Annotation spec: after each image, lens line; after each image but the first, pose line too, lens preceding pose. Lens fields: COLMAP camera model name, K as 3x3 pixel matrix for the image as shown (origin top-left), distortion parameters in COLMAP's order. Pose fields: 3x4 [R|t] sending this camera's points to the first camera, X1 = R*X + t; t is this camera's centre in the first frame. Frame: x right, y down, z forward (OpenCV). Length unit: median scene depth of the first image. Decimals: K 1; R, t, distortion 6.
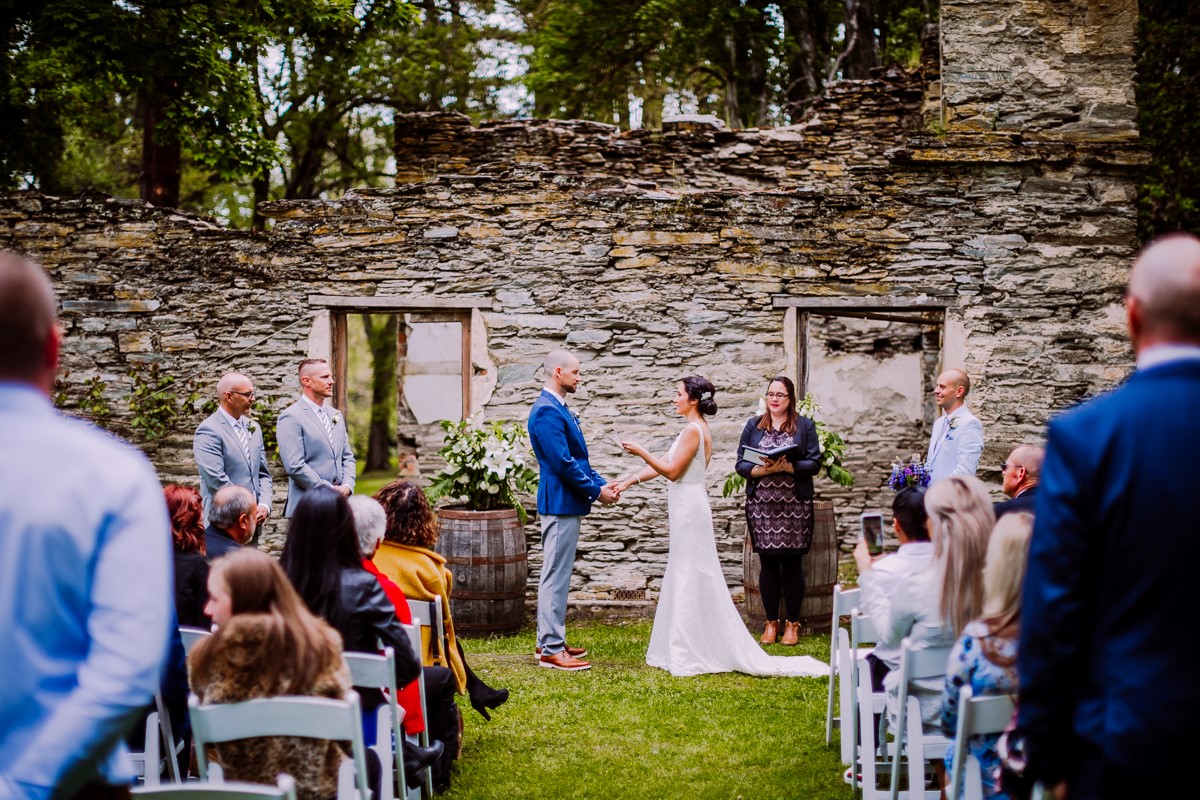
lens RADIAL K [[2343.0, 0, 600.0], [0, 2343.0, 400.0], [0, 0, 1]] dist [-0.261344, 0.517681]
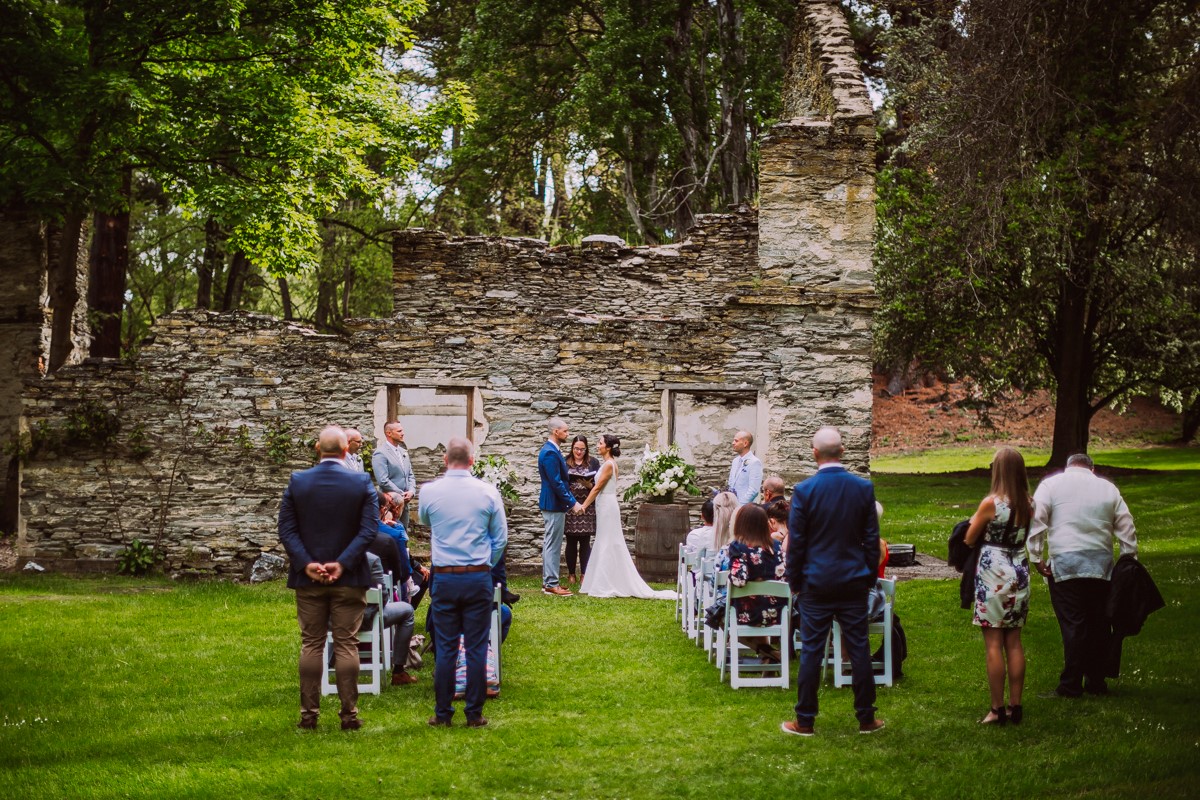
lens RADIAL K [[2343.0, 0, 600.0], [0, 2343.0, 400.0], [0, 0, 1]] dist [-0.261344, 0.517681]
pose [[0.998788, 0.013330, 0.047383, -0.044171], [-0.013154, 0.999905, -0.004026, -0.024303], [-0.047432, 0.003398, 0.998869, -0.666981]]
